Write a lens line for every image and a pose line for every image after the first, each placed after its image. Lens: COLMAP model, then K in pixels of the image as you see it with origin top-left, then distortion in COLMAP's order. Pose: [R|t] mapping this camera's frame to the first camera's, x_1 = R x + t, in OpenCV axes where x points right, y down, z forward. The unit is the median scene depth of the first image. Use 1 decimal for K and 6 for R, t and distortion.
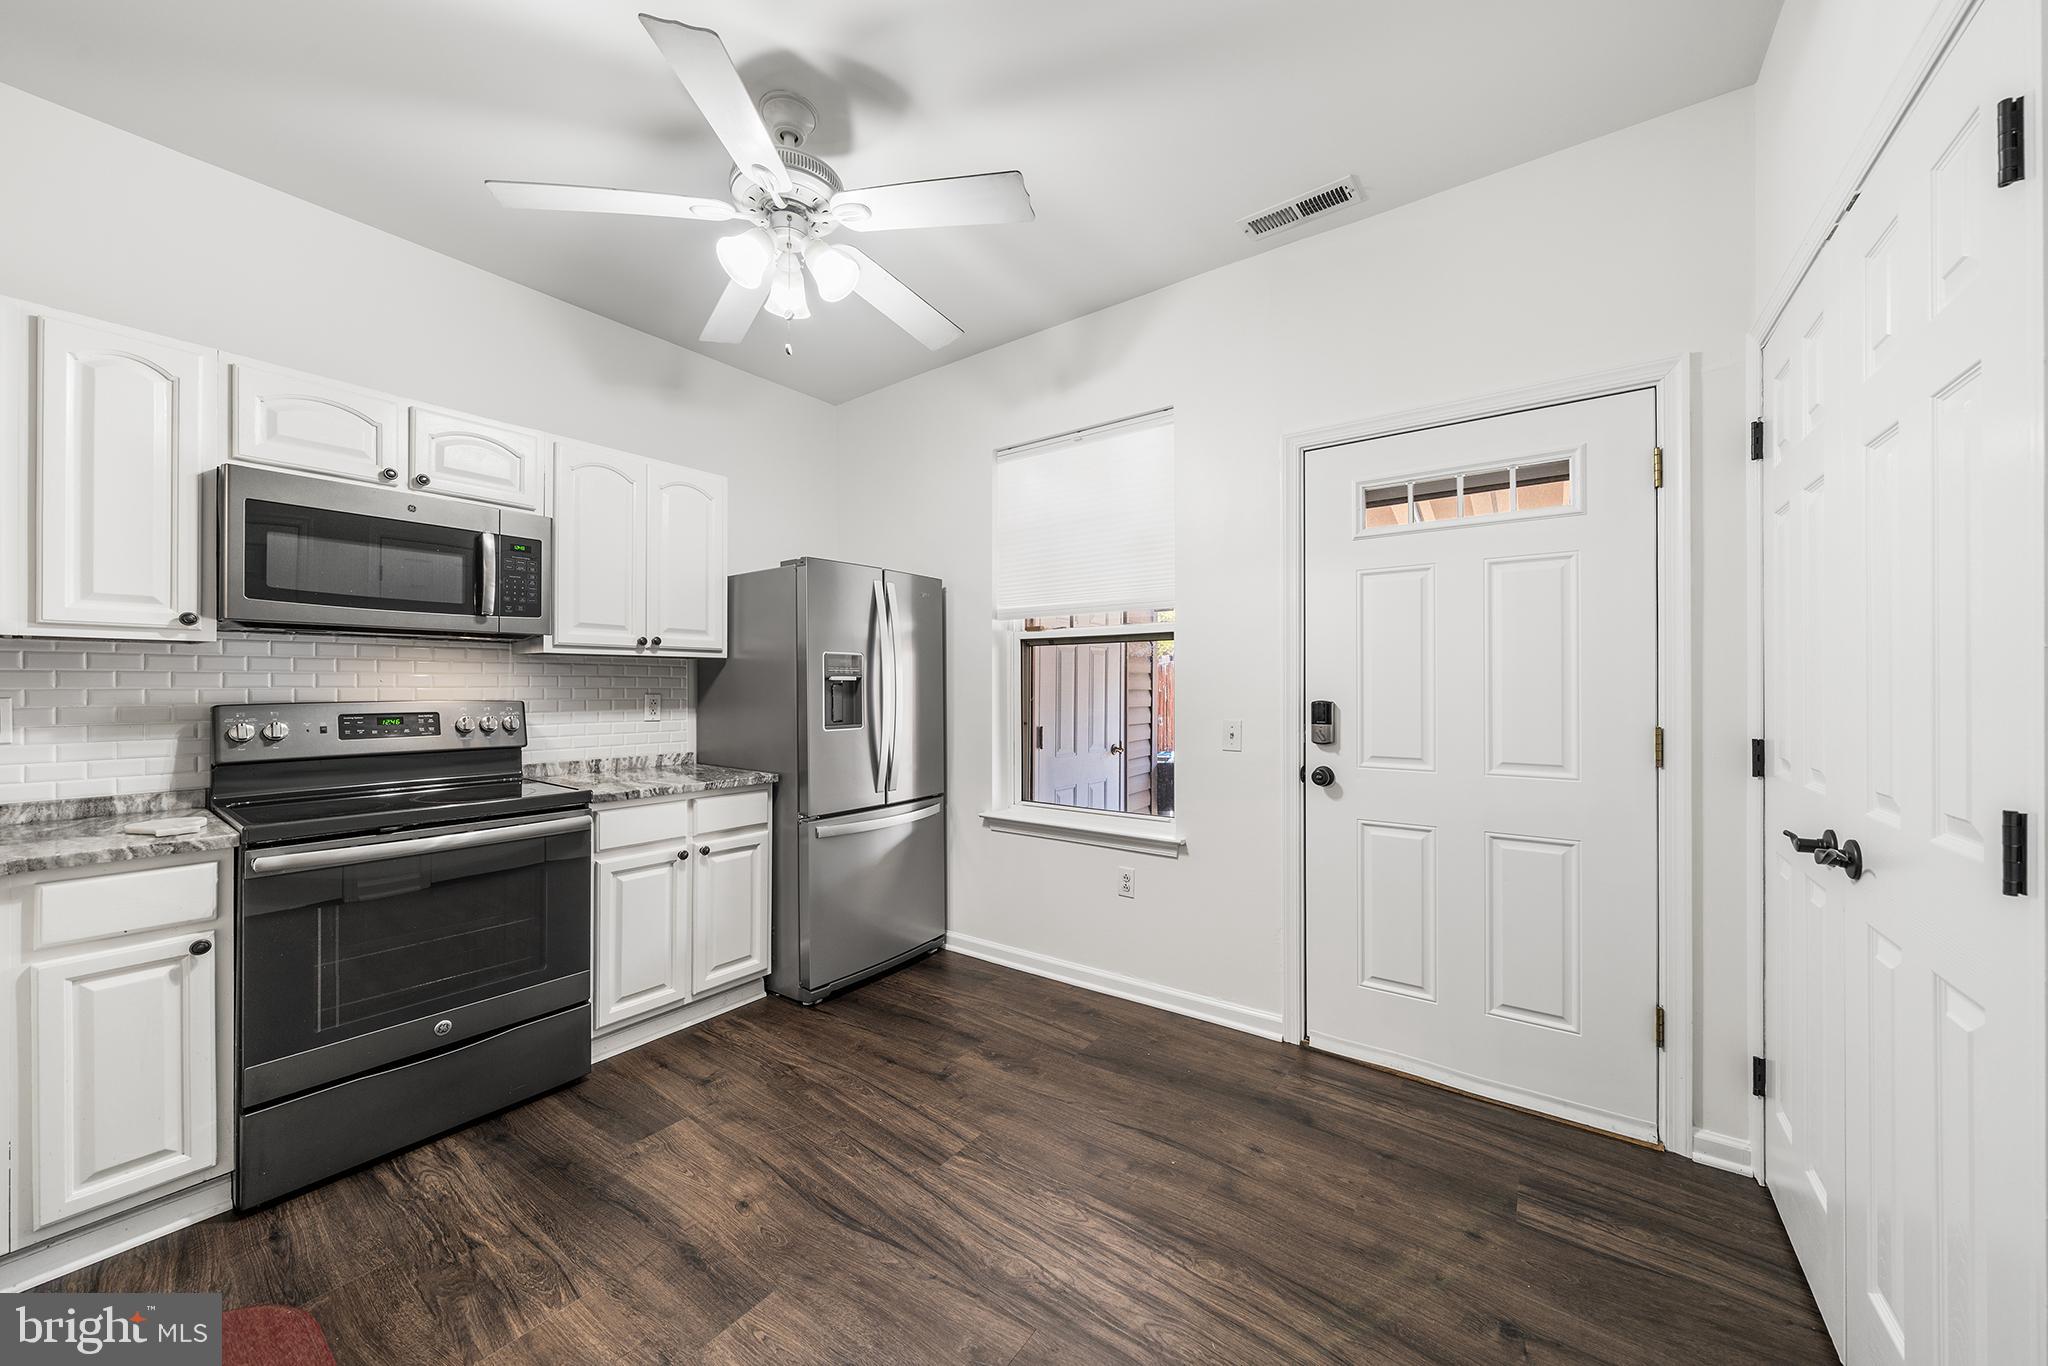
lens RADIAL K [[726.1, 0, 1022.0], [0, 726.1, 685.0], [0, 0, 1]] dist [-0.002362, -0.000290]
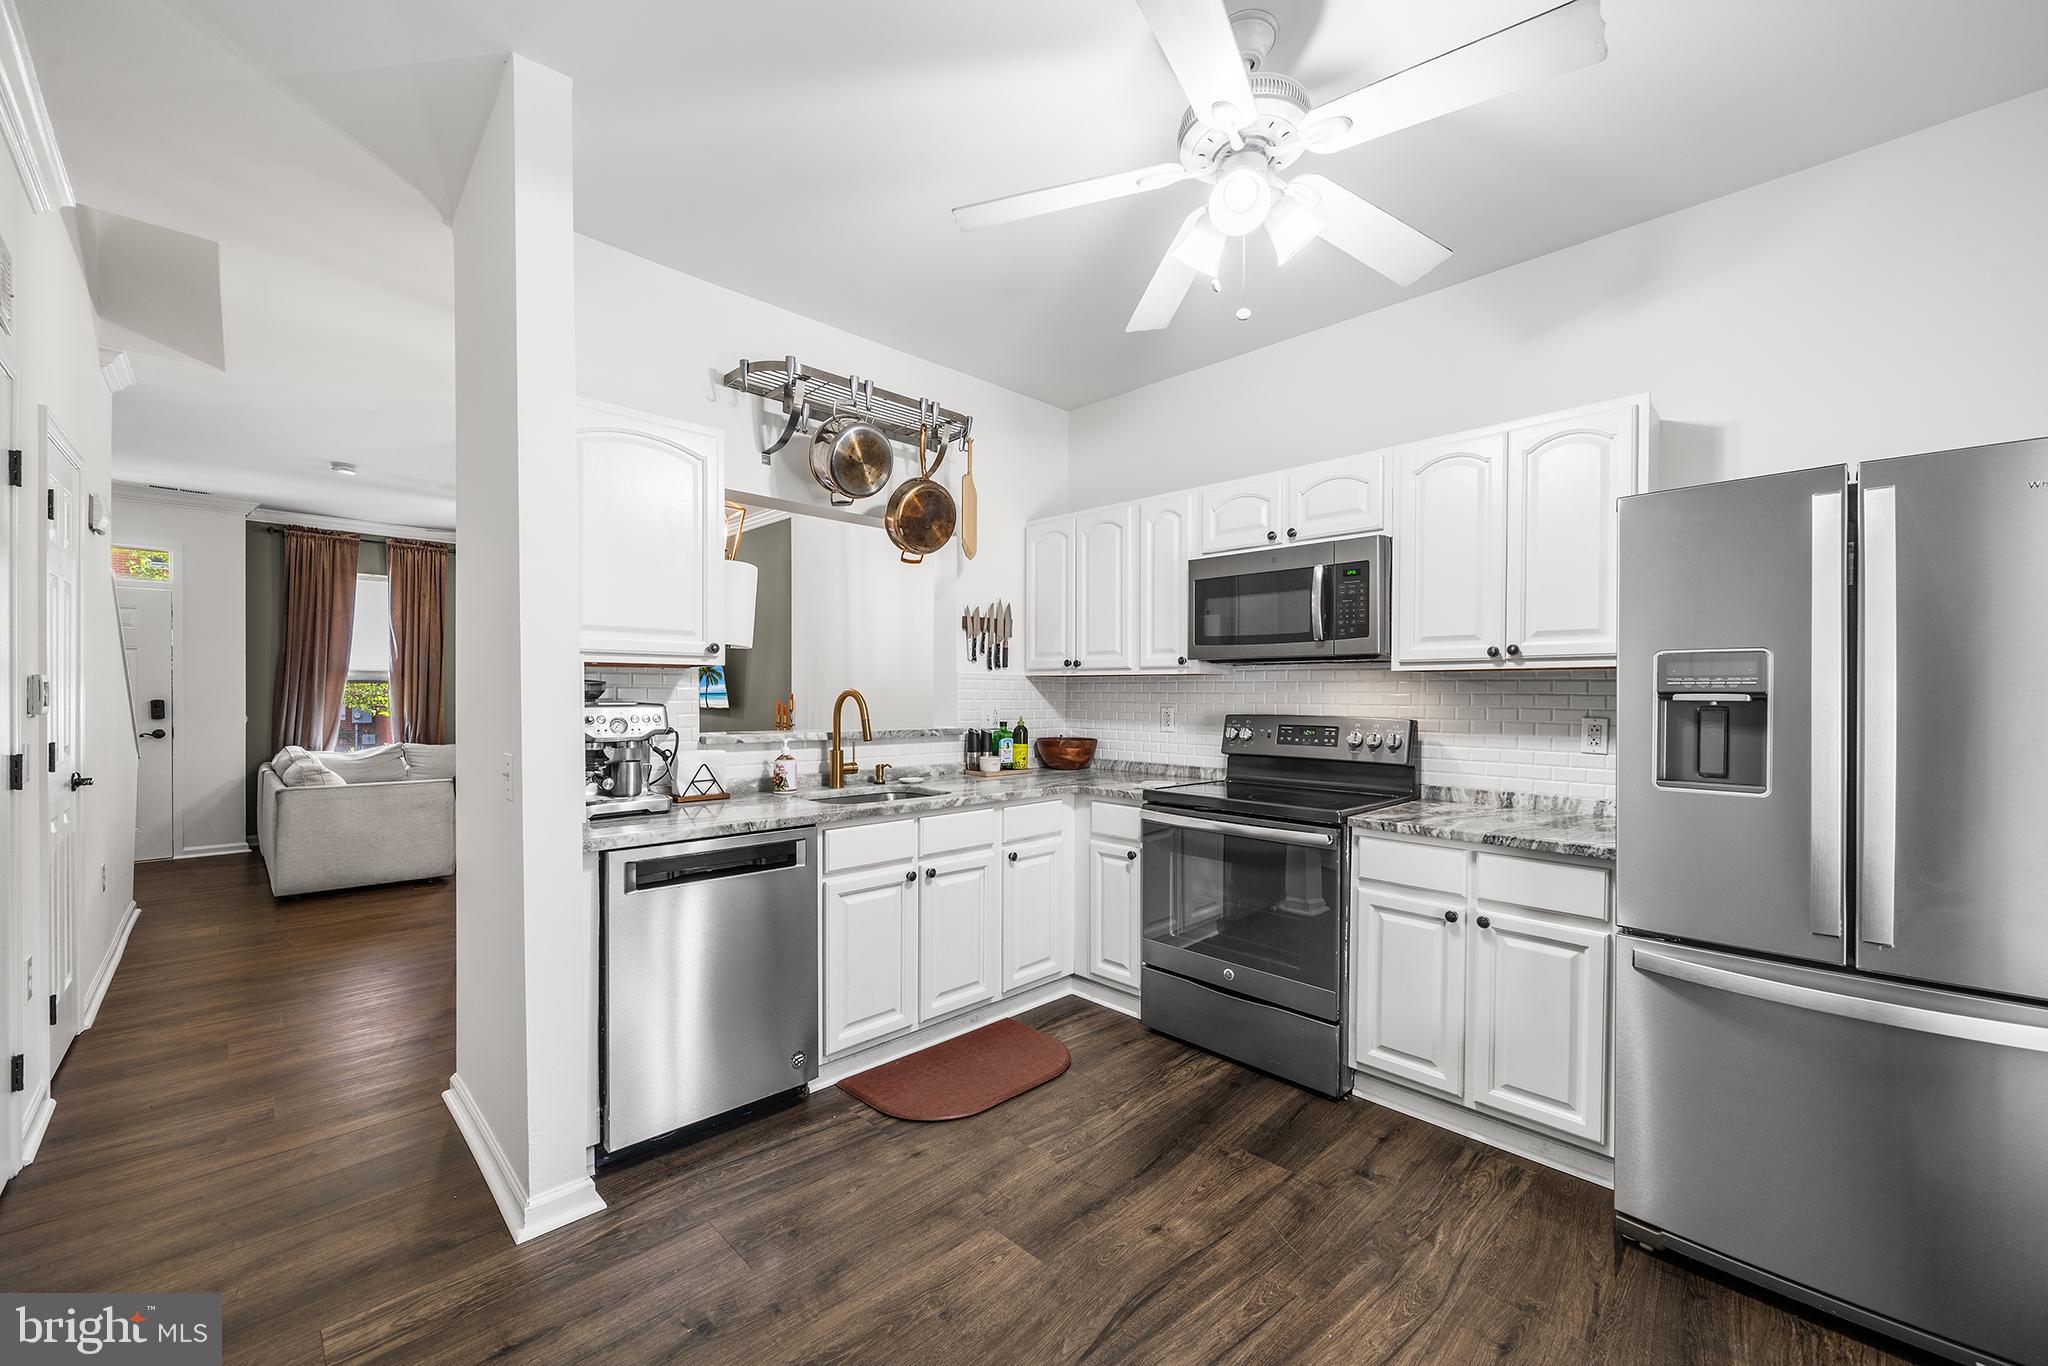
lens RADIAL K [[795.9, 0, 1014.7], [0, 795.9, 699.7], [0, 0, 1]] dist [-0.002249, -0.000196]
pose [[-0.165507, 0.005707, -0.986192, 0.490476], [-0.005552, 0.999962, 0.006719, -0.010045], [0.986193, 0.006587, -0.165469, 0.672784]]
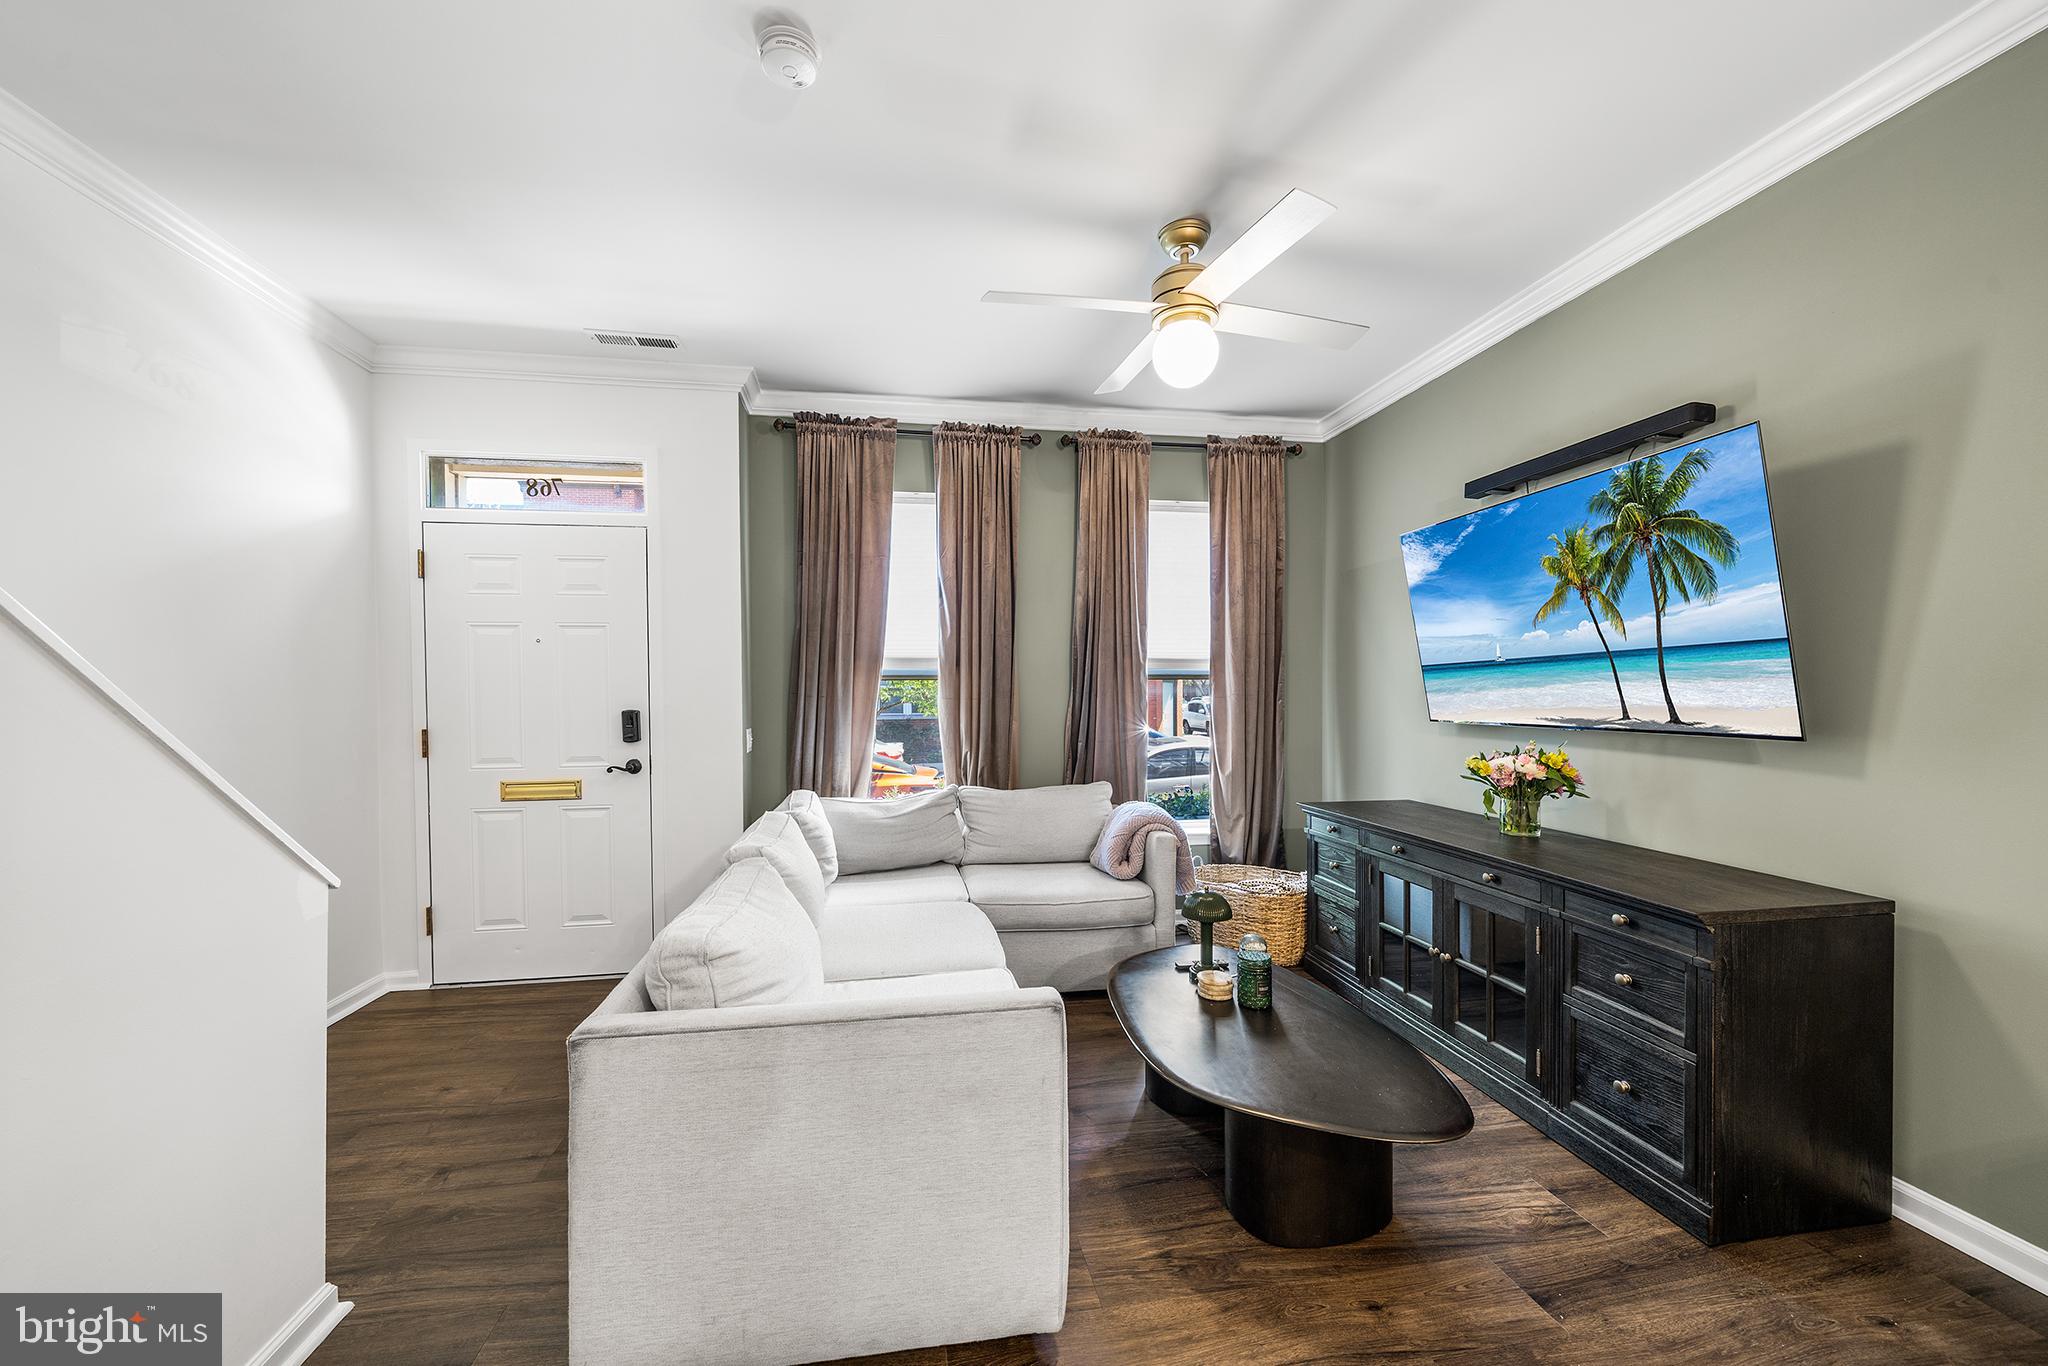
lens RADIAL K [[795.9, 0, 1014.7], [0, 795.9, 699.7], [0, 0, 1]] dist [-0.002249, -0.000196]
pose [[-0.703125, 0.008677, -0.711013, -0.884378], [0.005268, 0.999962, 0.006994, -0.005315], [0.711047, 0.001172, -0.703144, -0.739049]]
